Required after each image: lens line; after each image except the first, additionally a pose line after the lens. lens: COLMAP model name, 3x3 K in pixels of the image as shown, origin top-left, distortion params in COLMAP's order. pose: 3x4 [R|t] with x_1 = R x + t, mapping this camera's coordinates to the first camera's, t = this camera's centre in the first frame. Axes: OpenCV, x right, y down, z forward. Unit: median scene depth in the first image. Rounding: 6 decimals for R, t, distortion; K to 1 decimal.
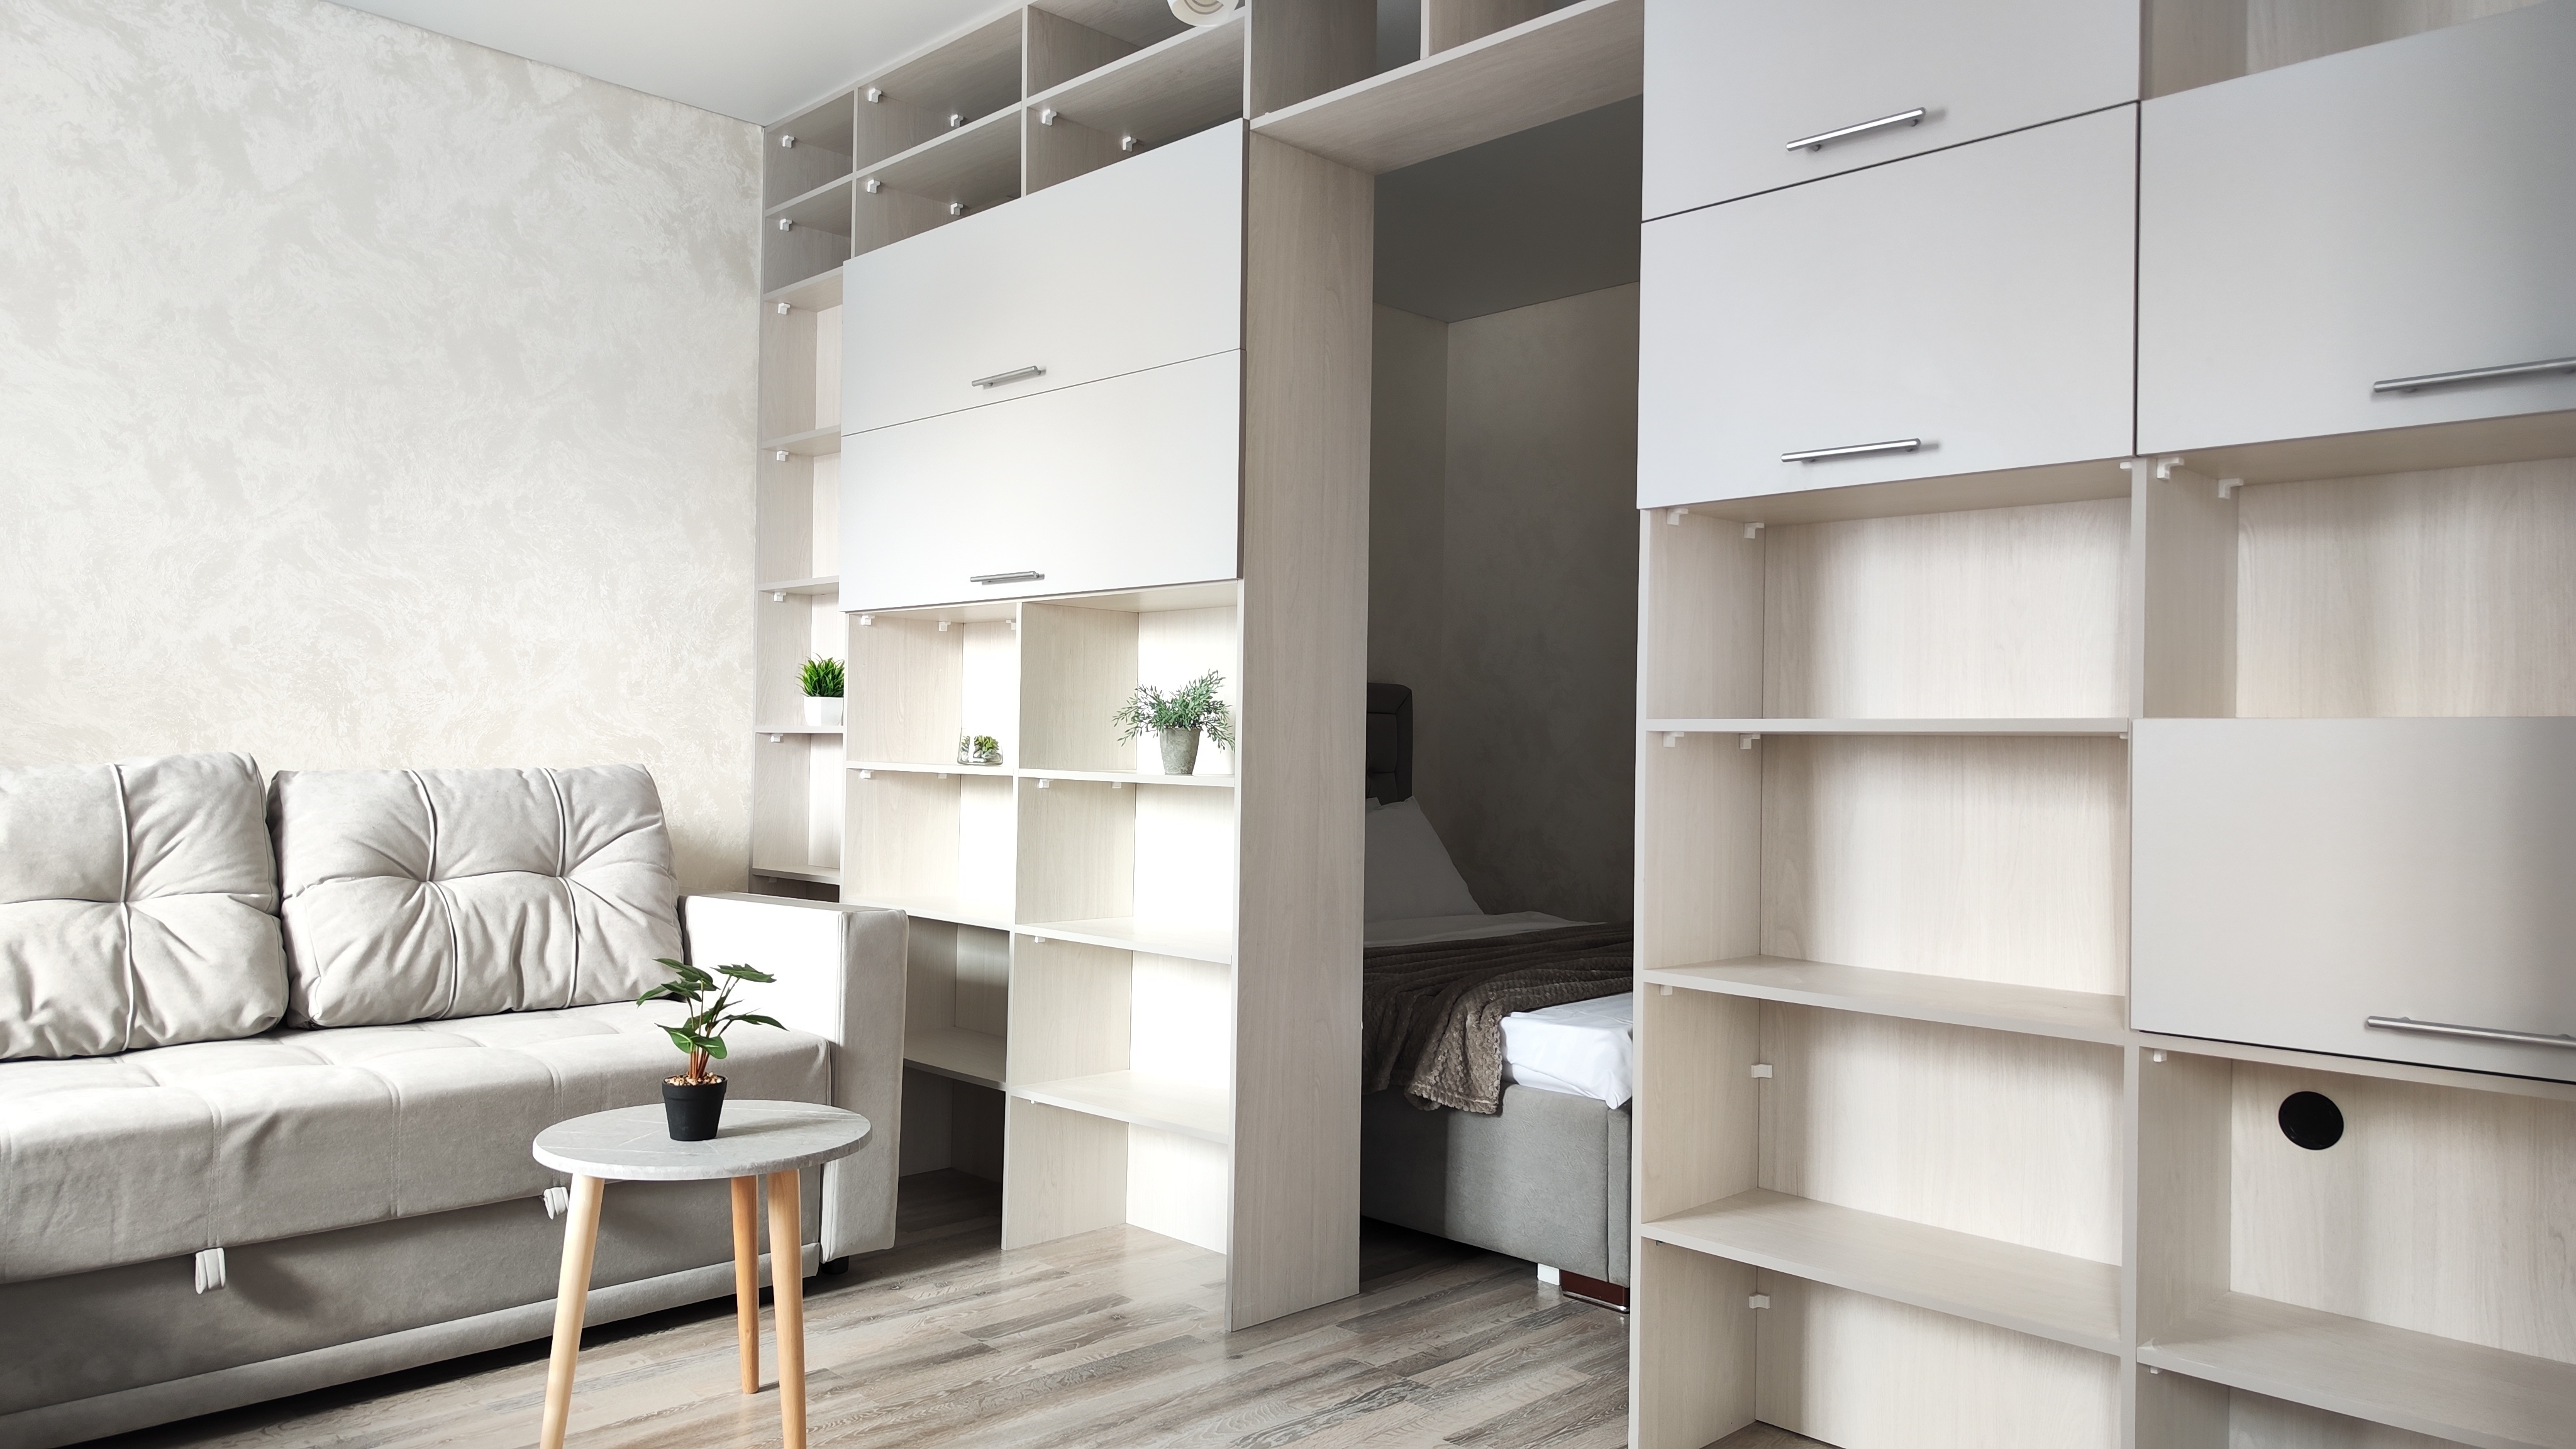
lens RADIAL K [[1751.2, 0, 1288.0], [0, 1751.2, 724.5], [0, 0, 1]] dist [0.058212, -0.051728]
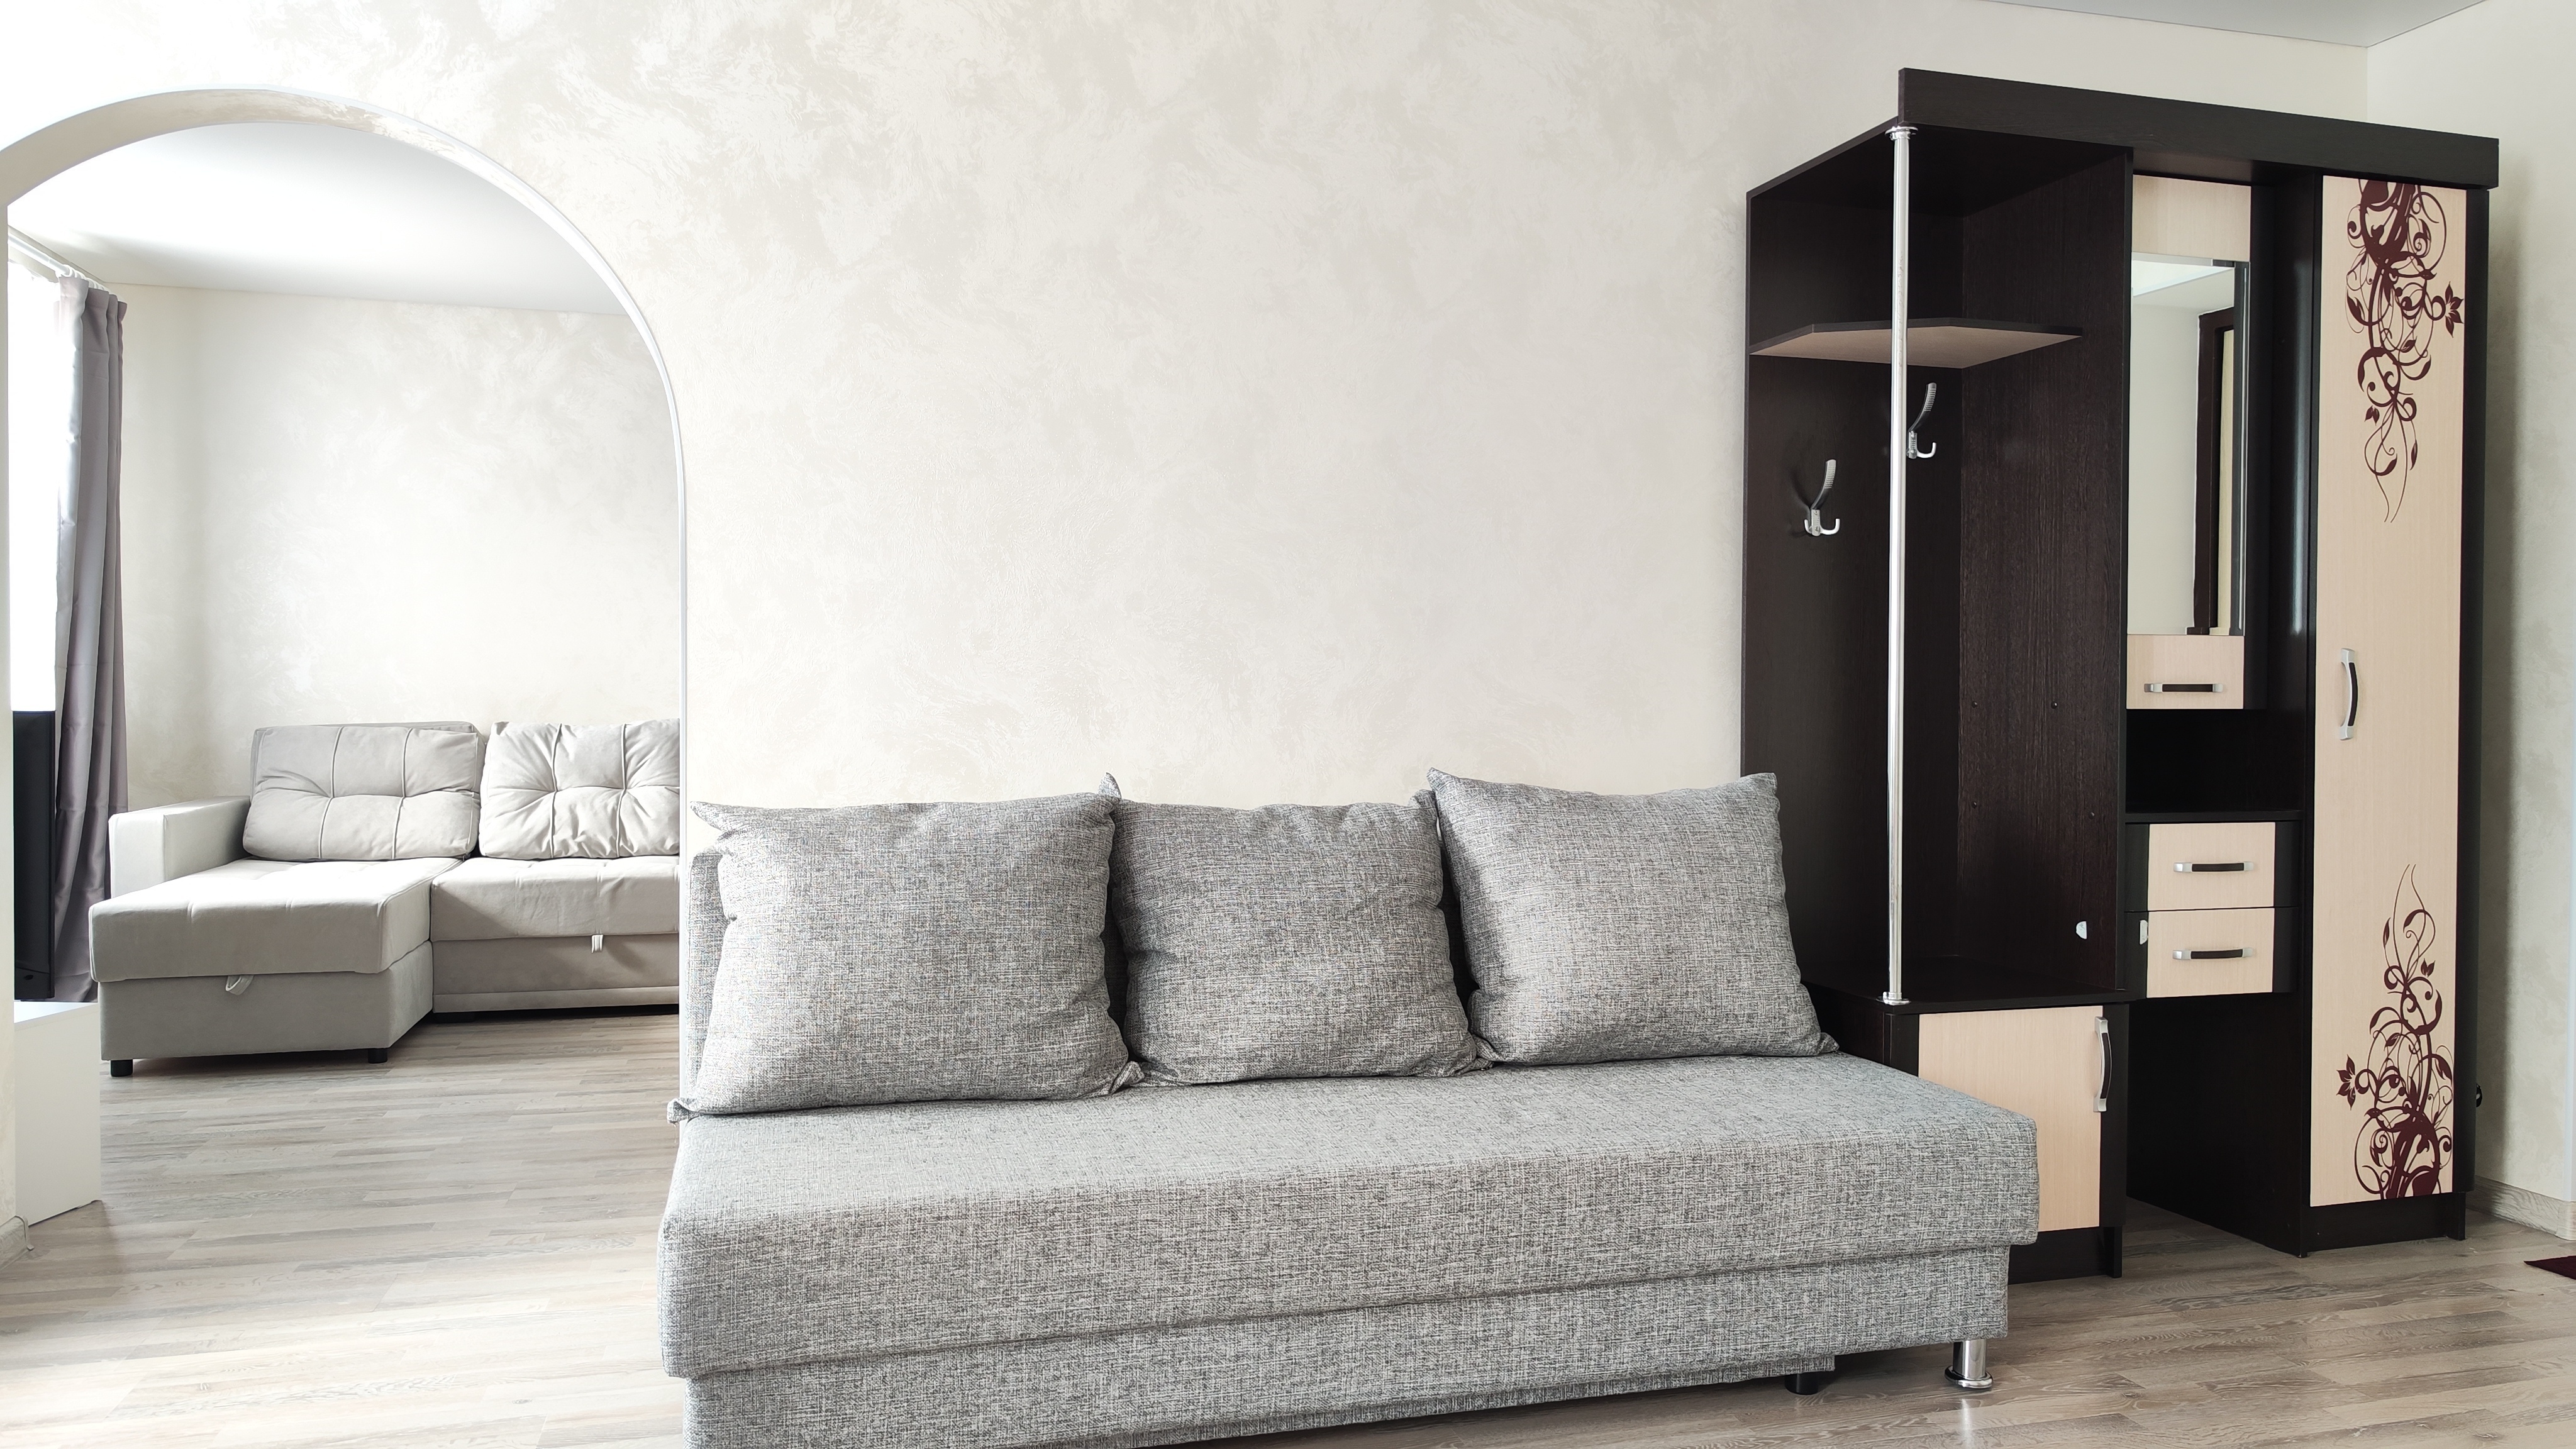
lens RADIAL K [[1768.0, 0, 1260.8], [0, 1768.0, 720.7], [0, 0, 1]] dist [0.070117, -0.078005]
pose [[0.870634, -0.004553, -0.491910, 1.010169], [0.016504, 0.999665, 0.019957, -0.011936], [0.491654, -0.025494, 0.870418, -0.461787]]
